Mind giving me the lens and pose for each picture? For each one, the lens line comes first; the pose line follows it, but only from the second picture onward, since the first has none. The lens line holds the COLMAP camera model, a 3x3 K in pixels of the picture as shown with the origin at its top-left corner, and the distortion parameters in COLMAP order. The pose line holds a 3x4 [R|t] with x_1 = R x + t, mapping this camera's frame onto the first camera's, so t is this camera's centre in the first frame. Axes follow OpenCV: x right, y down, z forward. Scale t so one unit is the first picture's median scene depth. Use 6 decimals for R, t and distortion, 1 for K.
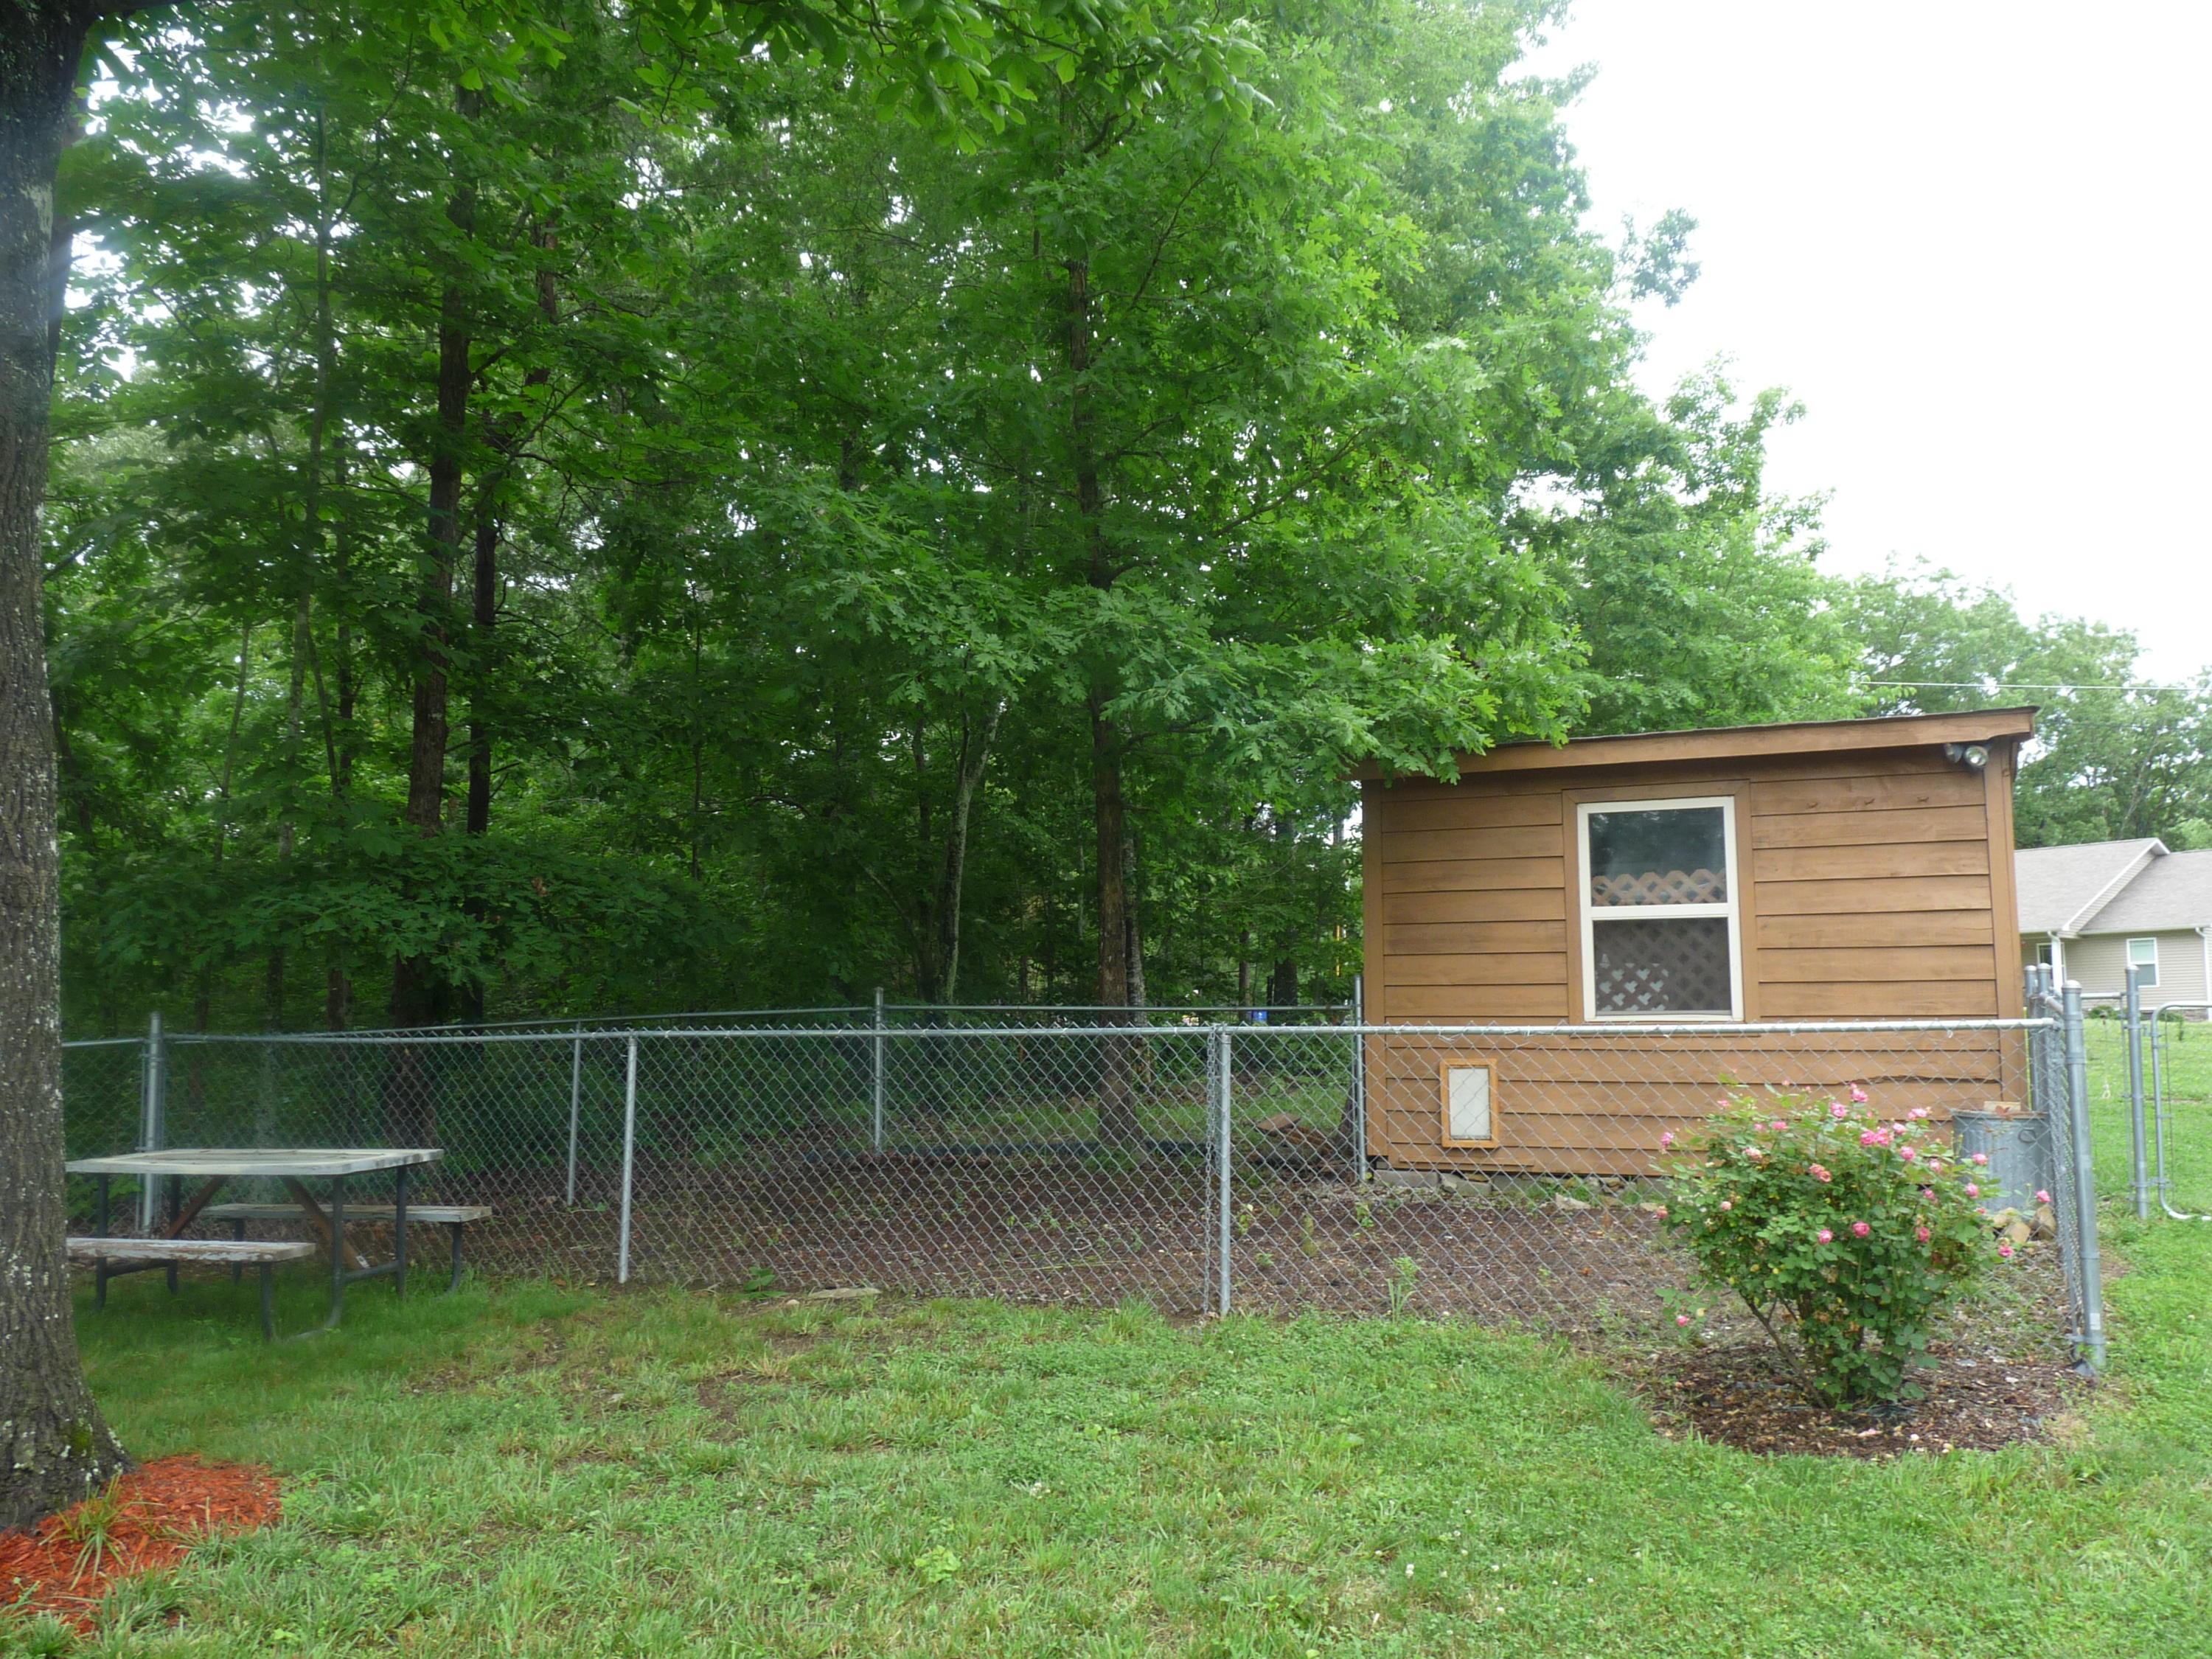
lens RADIAL K [[1851.8, 0, 1106.0], [0, 1851.8, 829.5], [0, 0, 1]] dist [0.003624, -0.084657]
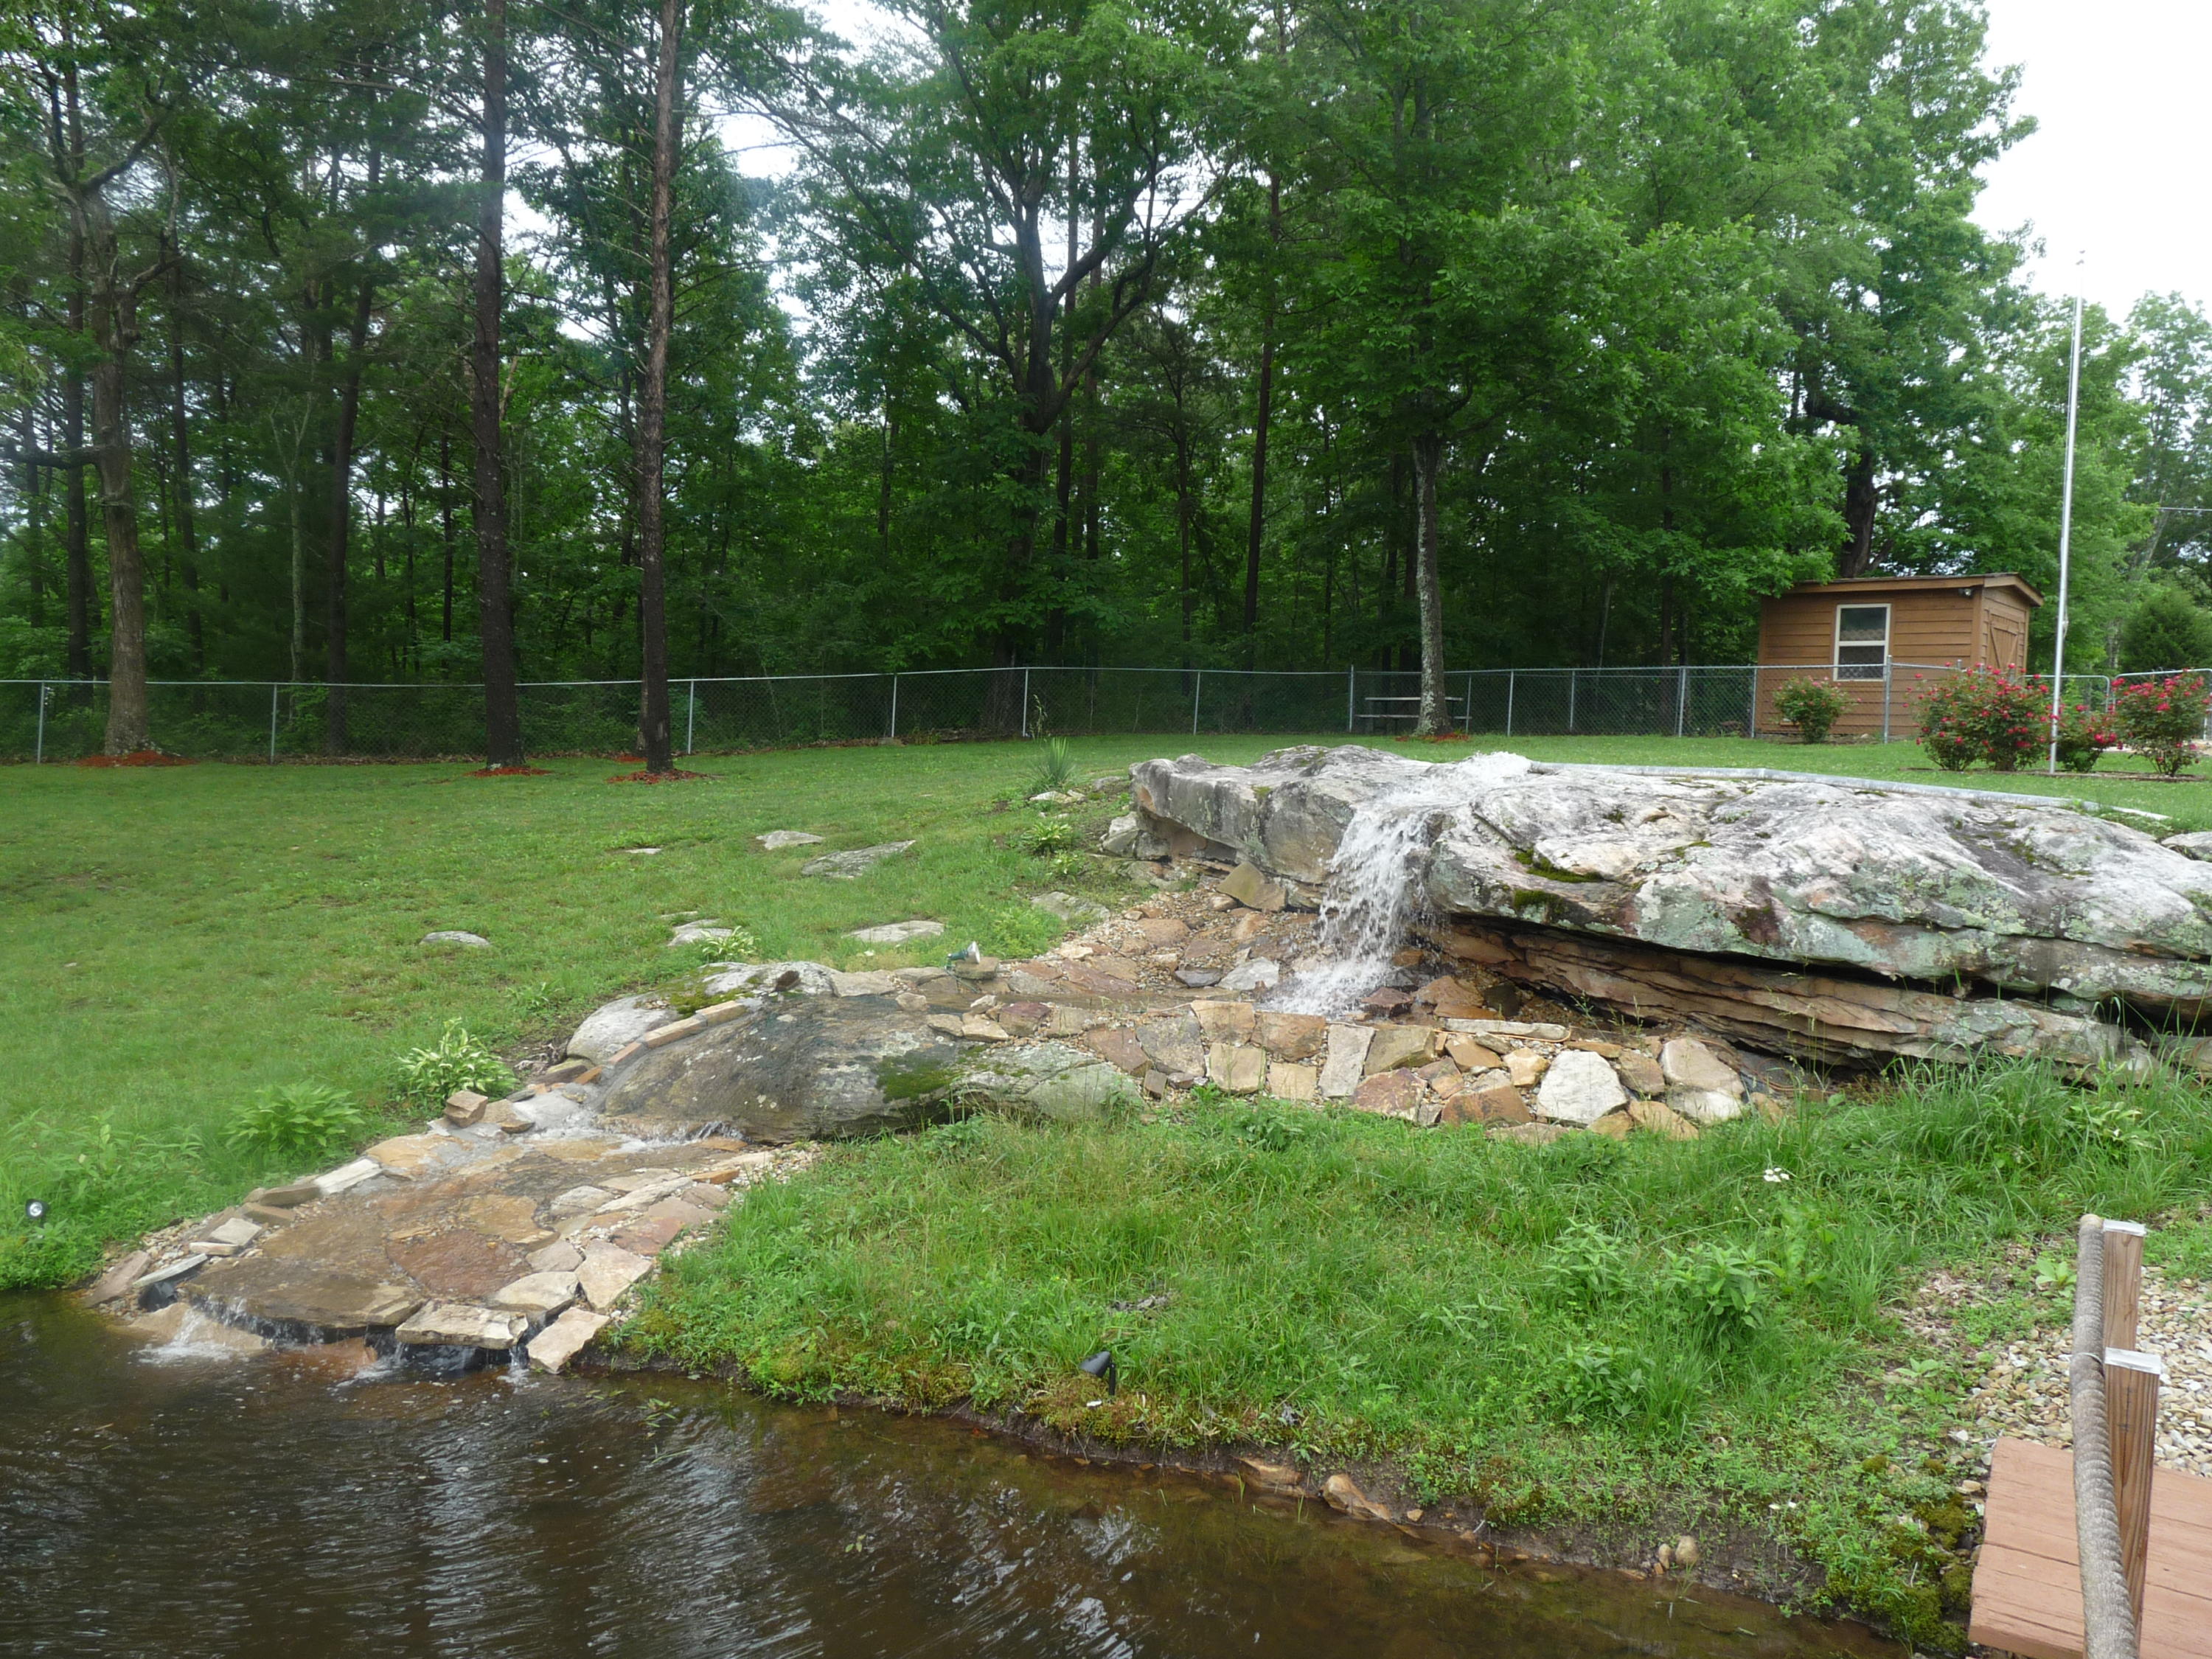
lens RADIAL K [[1851.8, 0, 1106.0], [0, 1851.8, 829.5], [0, 0, 1]] dist [0.003624, -0.084657]
pose [[0.944488, 0.058060, -0.323375, 0.141884], [-0.015676, 0.991104, 0.132162, -0.031089], [0.328171, -0.119756, 0.936996, -2.187664]]
